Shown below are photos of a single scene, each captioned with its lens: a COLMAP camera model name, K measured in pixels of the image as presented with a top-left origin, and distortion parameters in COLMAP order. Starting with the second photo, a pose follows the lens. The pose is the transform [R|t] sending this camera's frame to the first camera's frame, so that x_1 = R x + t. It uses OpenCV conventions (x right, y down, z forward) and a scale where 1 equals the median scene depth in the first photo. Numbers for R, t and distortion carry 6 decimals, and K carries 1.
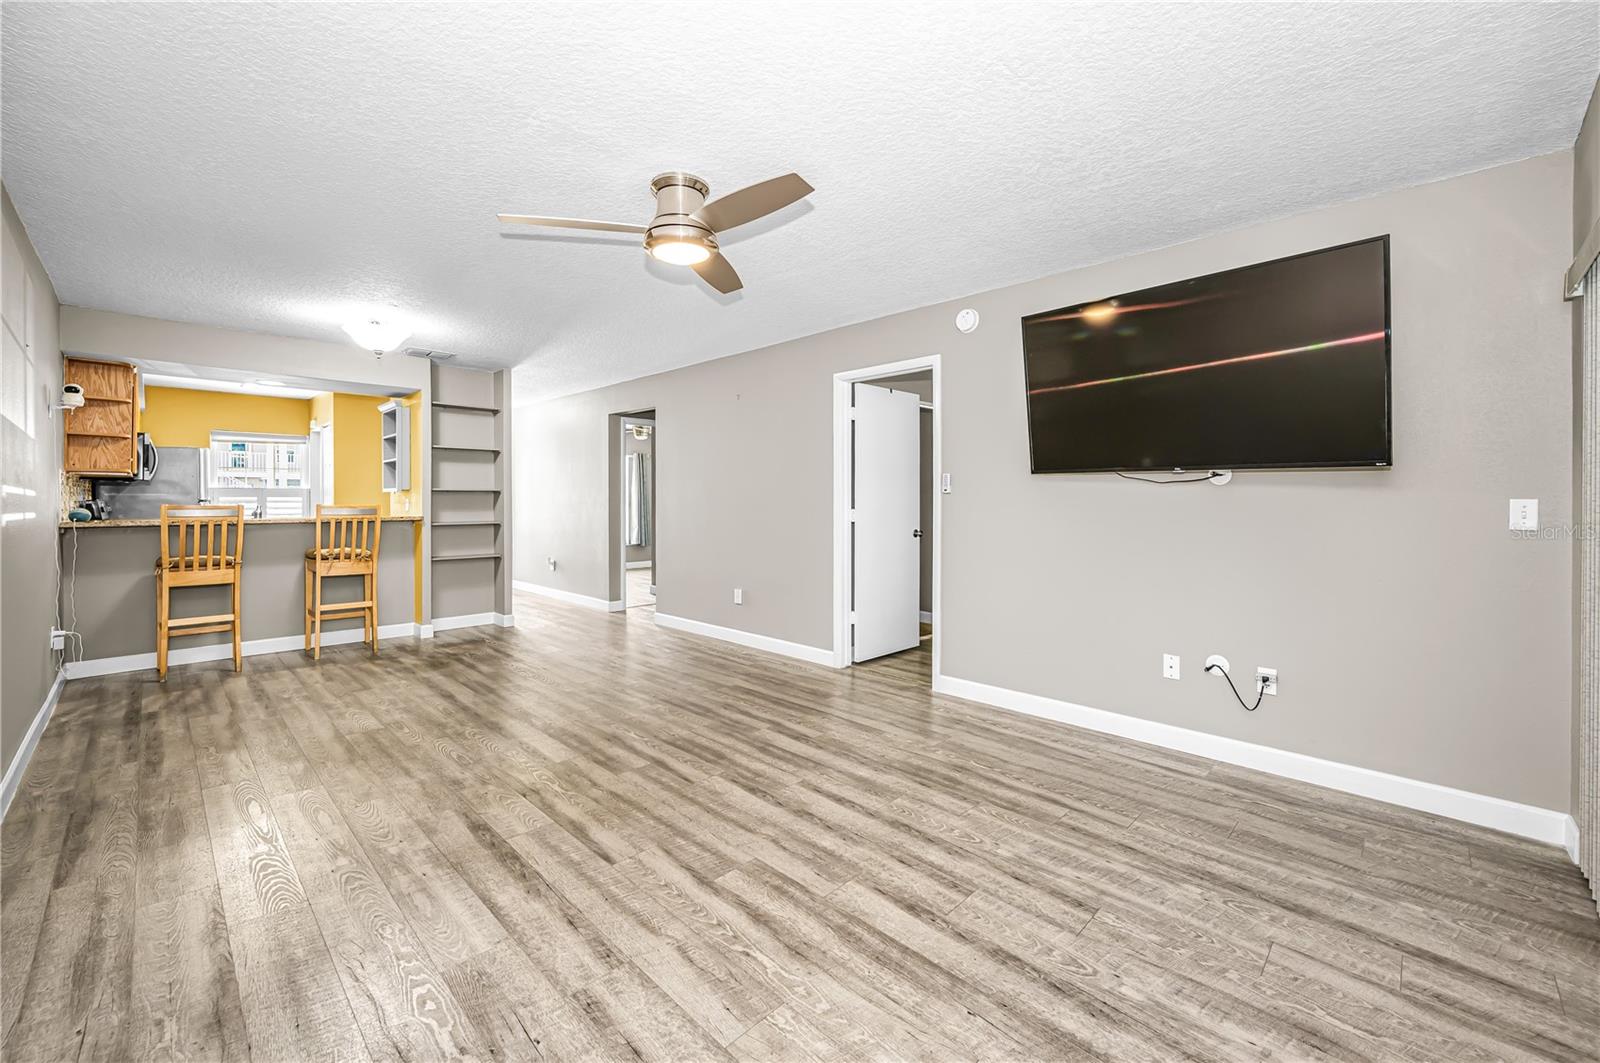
lens RADIAL K [[655.3, 0, 812.6], [0, 655.3, 506.3], [0, 0, 1]] dist [0.001003, 0.000000]
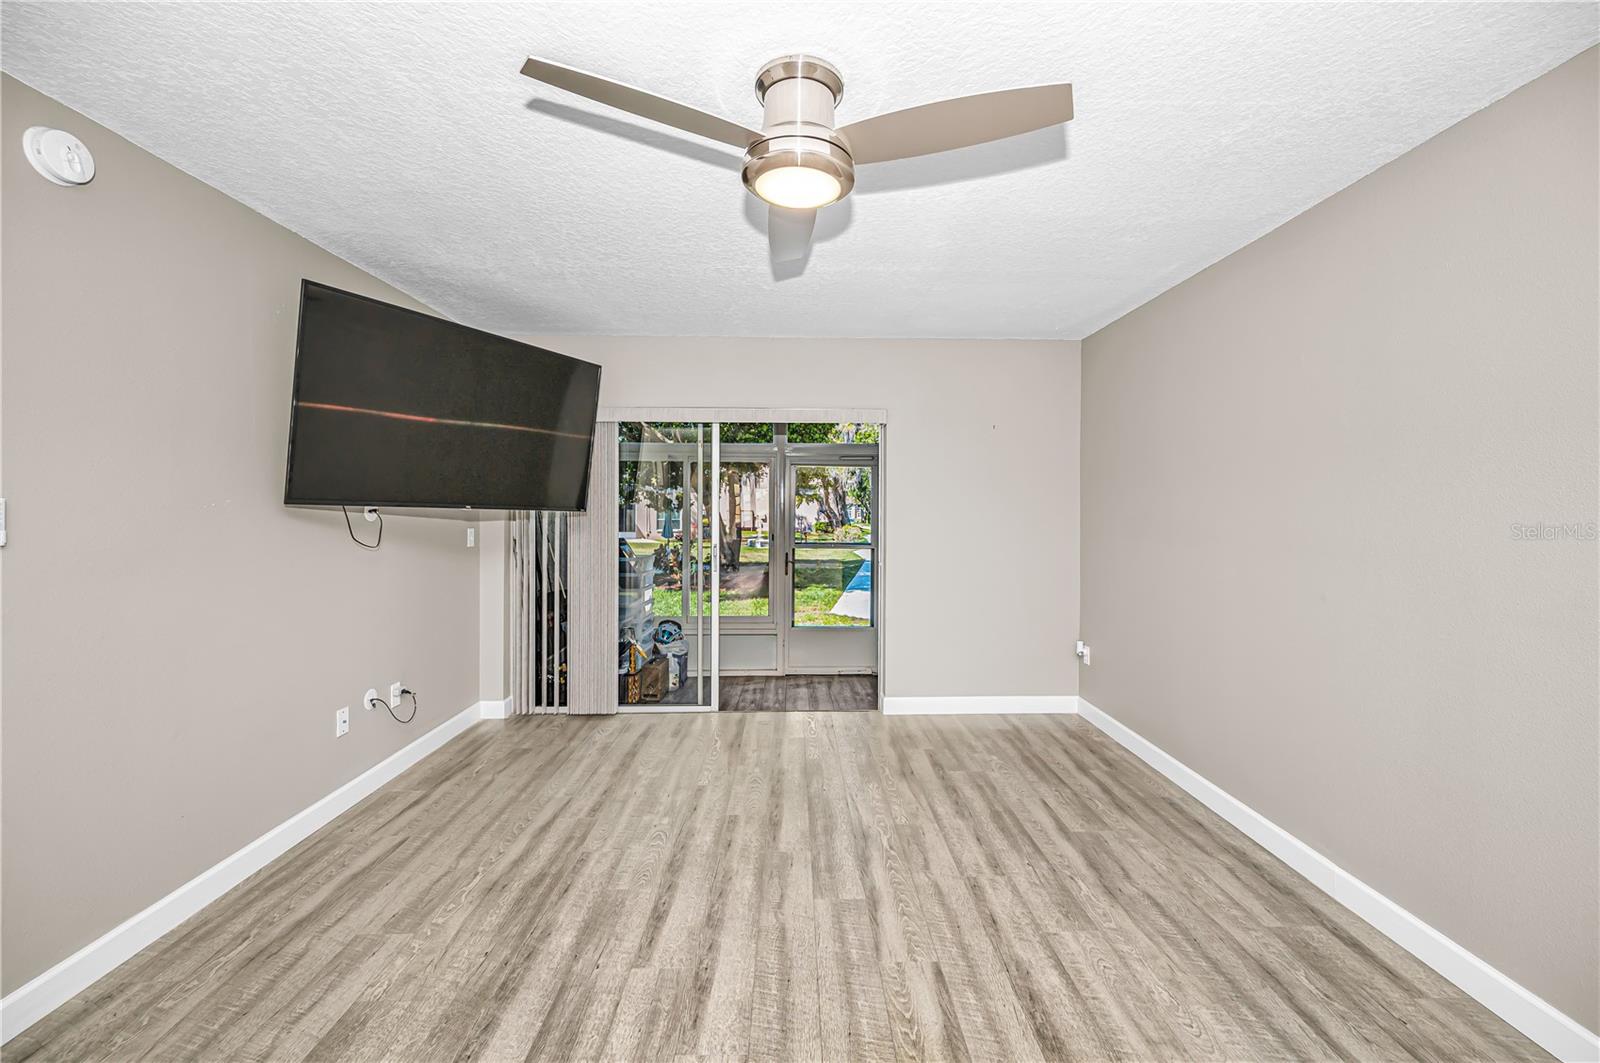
lens RADIAL K [[655.3, 0, 812.6], [0, 655.3, 506.3], [0, 0, 1]] dist [0.001003, 0.000000]
pose [[-0.724832, -0.003976, 0.688914, -0.753038], [0.000856, 0.999977, 0.006672, -0.079299], [-0.688925, 0.005426, -0.724812, 1.665372]]
